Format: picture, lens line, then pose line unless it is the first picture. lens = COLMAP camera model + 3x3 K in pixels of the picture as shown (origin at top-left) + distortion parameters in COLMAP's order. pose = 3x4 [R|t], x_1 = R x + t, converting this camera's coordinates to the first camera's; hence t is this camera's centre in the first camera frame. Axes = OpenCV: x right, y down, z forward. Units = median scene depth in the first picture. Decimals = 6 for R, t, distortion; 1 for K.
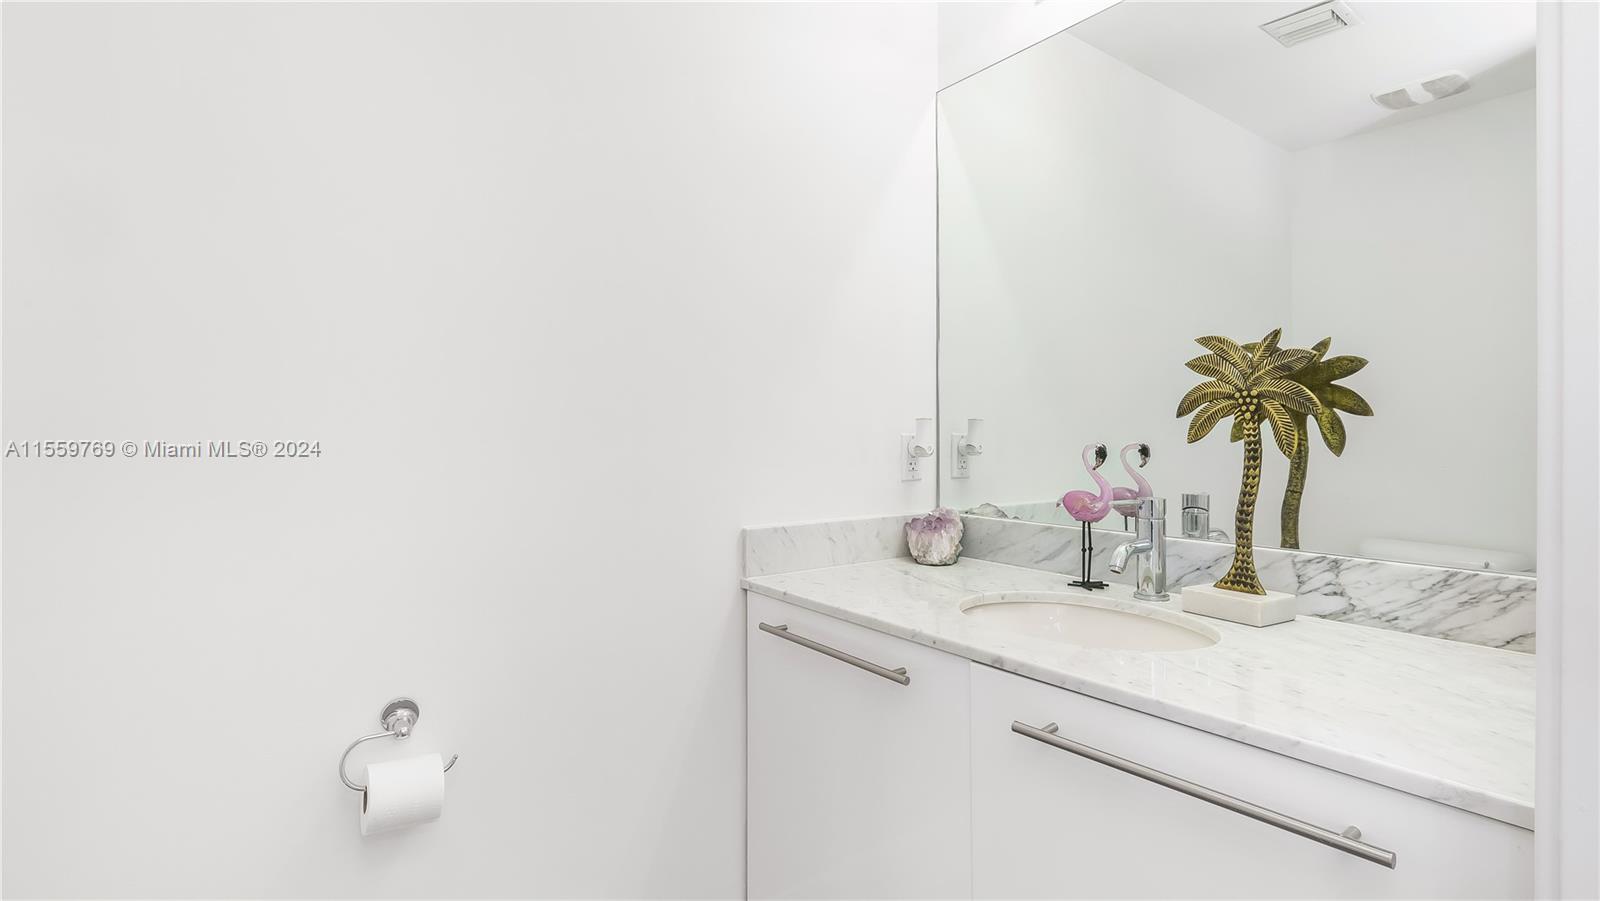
lens RADIAL K [[745.1, 0, 801.7], [0, 745.1, 438.0], [0, 0, 1]] dist [-0.003136, 0.000110]
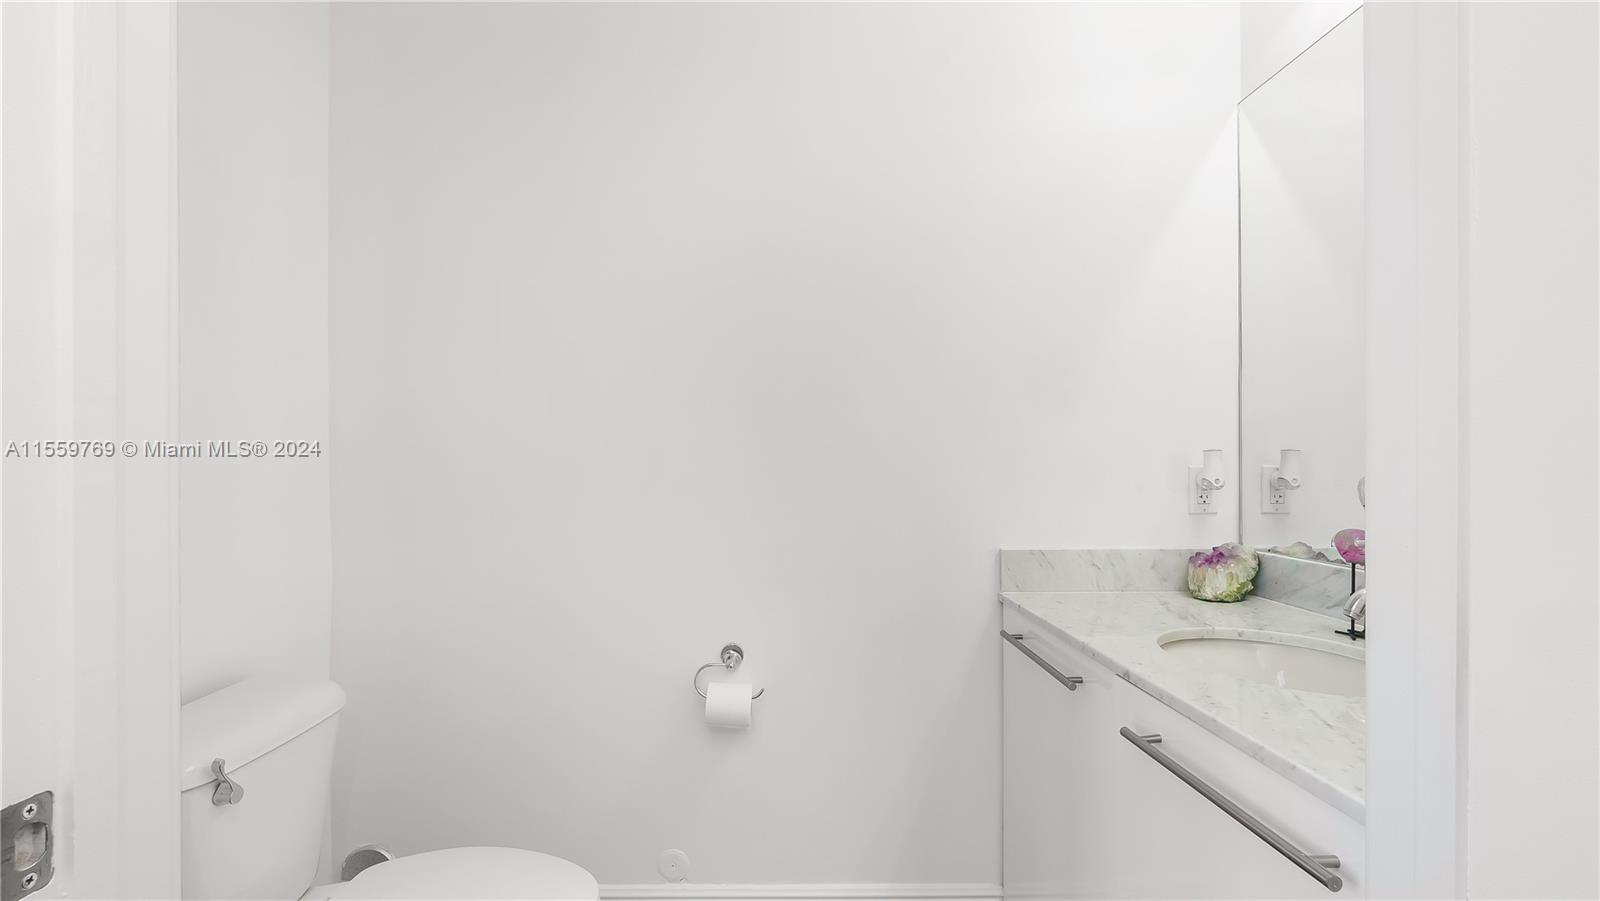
lens RADIAL K [[736.1, 0, 800.2], [0, 736.1, 448.8], [0, 0, 1]] dist [-0.004540, 0.000903]
pose [[0.821093, -0.013555, -0.570634, 0.287139], [-0.002803, 0.999610, -0.027779, 0.000138], [0.570788, 0.024409, 0.820735, -0.097096]]
